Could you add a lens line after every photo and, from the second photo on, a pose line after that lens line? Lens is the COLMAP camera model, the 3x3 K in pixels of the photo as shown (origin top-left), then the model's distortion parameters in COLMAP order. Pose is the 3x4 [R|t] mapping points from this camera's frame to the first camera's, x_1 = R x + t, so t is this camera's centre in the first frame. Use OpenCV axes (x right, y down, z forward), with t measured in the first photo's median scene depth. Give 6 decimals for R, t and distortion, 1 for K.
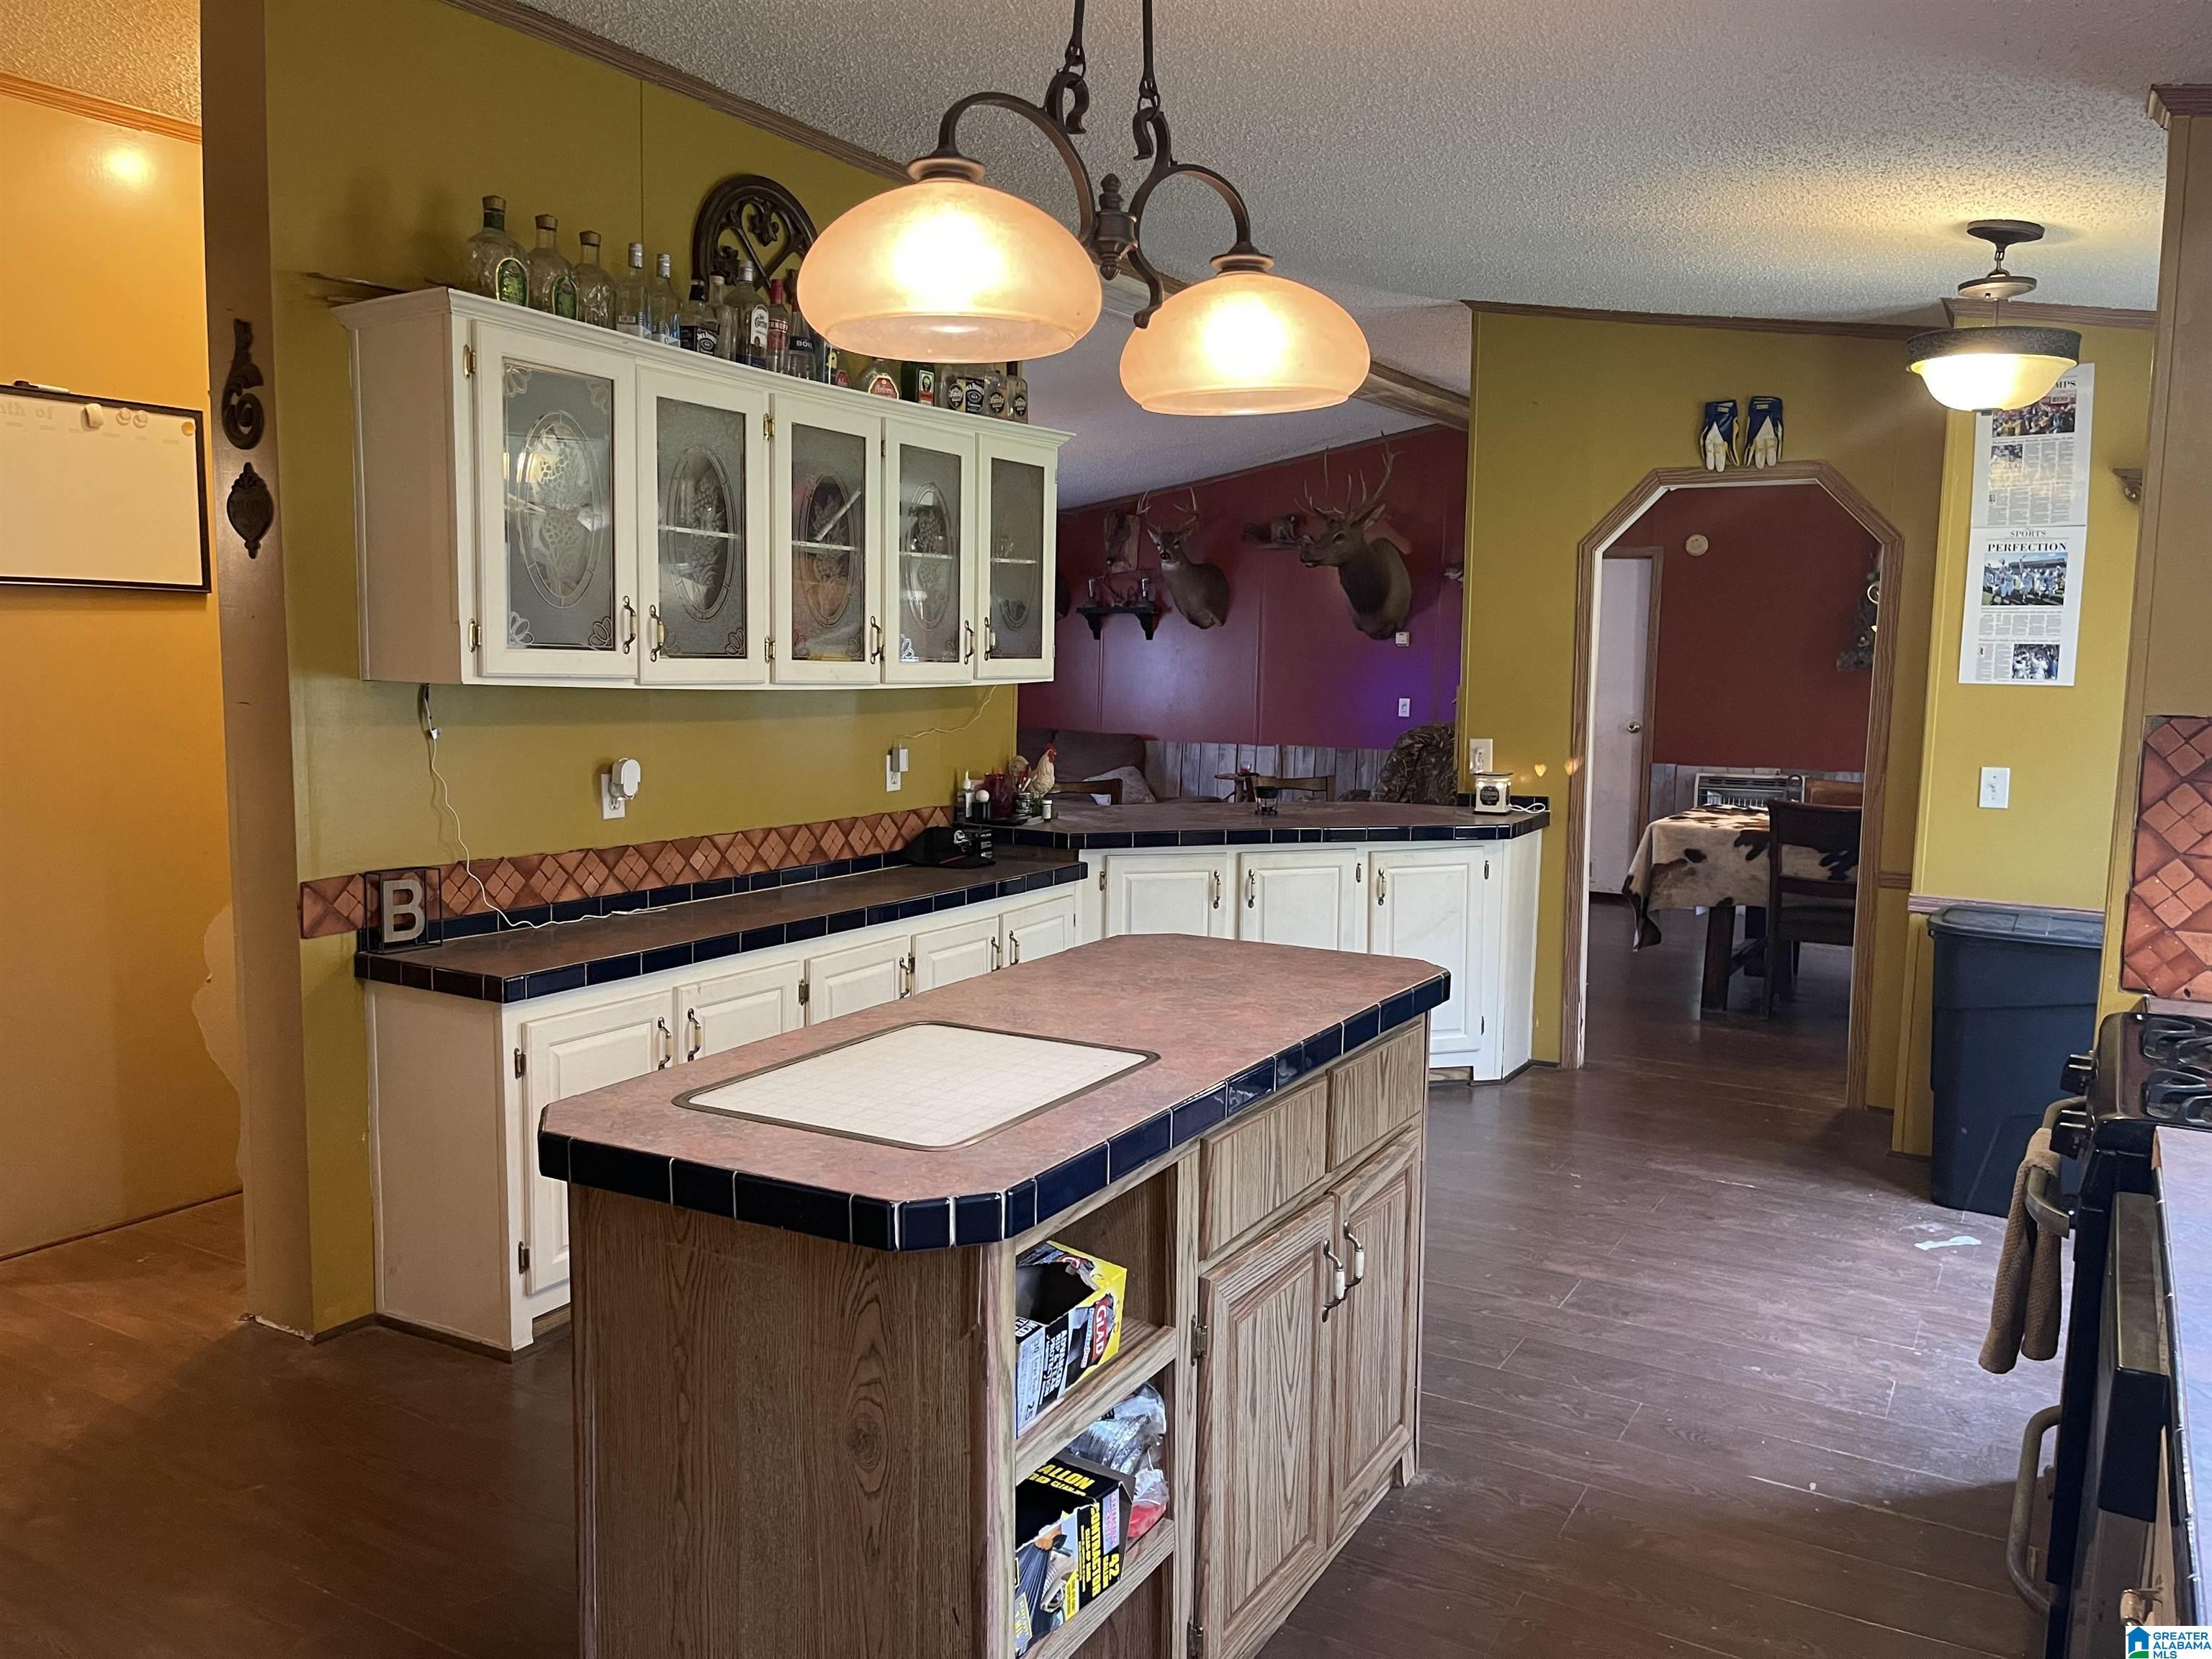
lens RADIAL K [[1710.5, 0, 1106.0], [0, 1710.5, 829.5], [0, 0, 1]] dist [-0.001574, -0.000628]
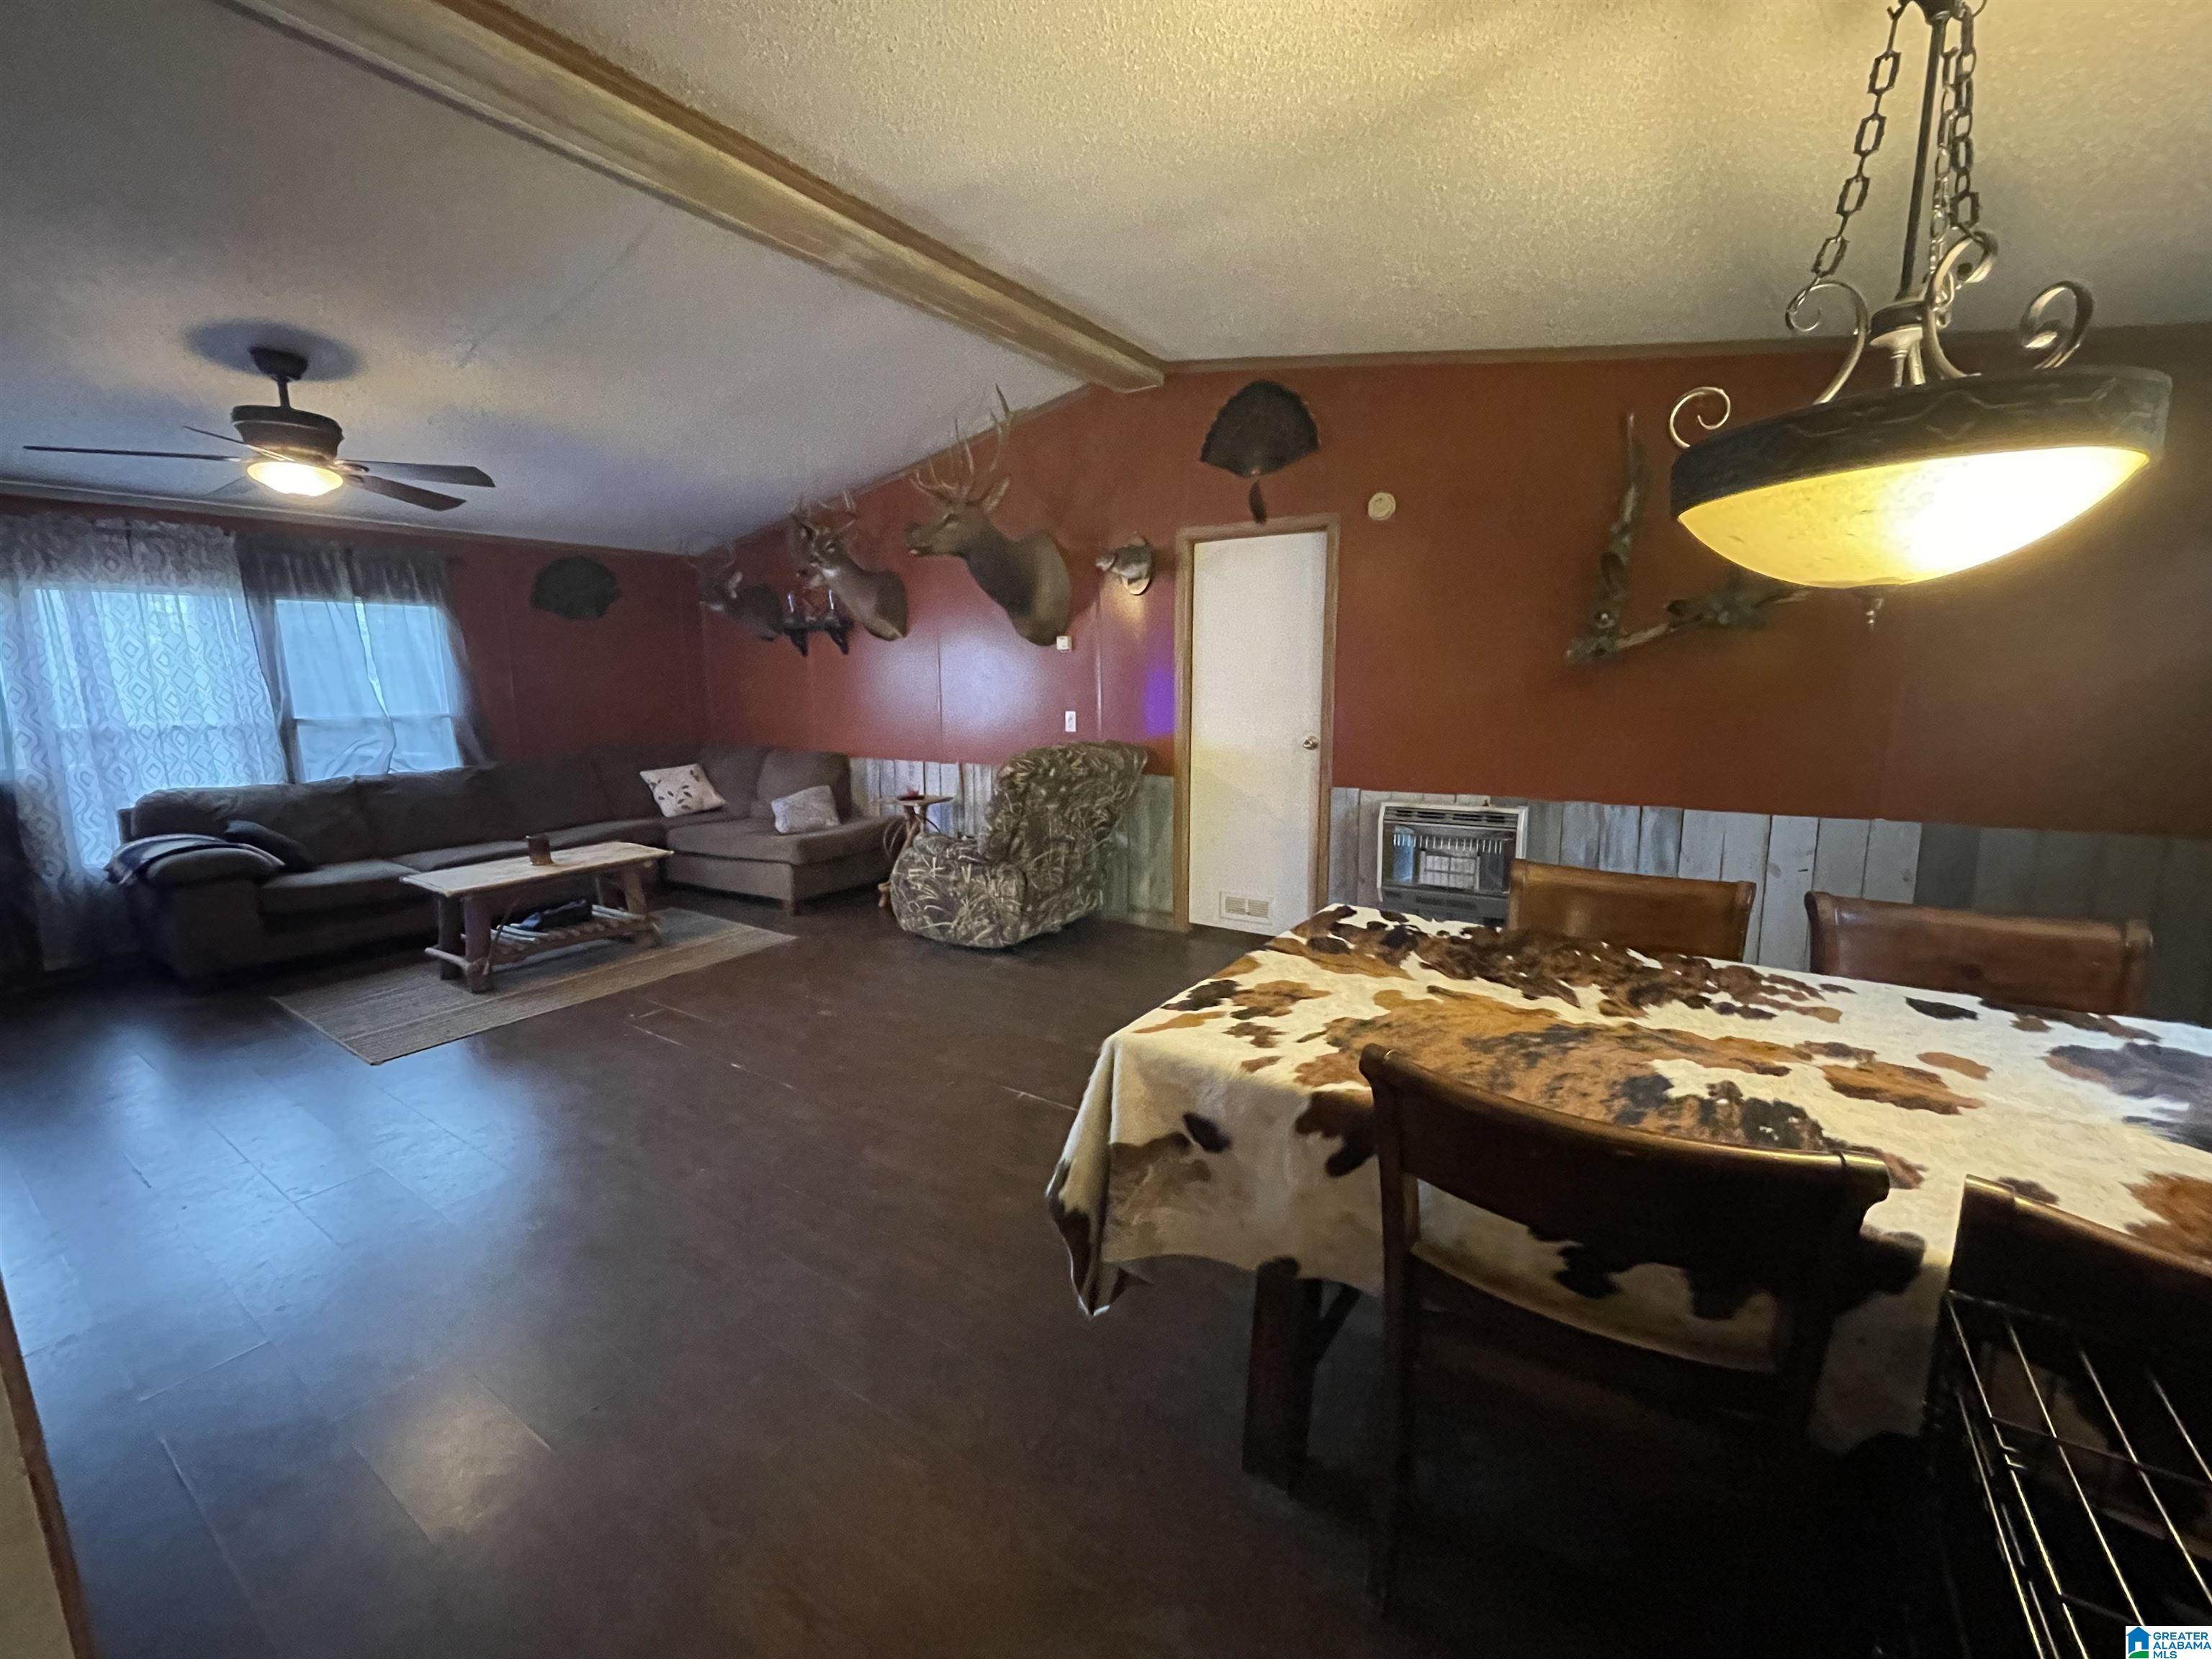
lens RADIAL K [[892.5, 0, 1106.0], [0, 892.5, 829.5], [0, 0, 1]] dist [0.000397, 0.000005]
pose [[0.997831, -0.014802, -0.064142, 0.247789], [0.019083, 0.997594, 0.066644, -0.050813], [0.063001, -0.067724, 0.995713, 0.590094]]
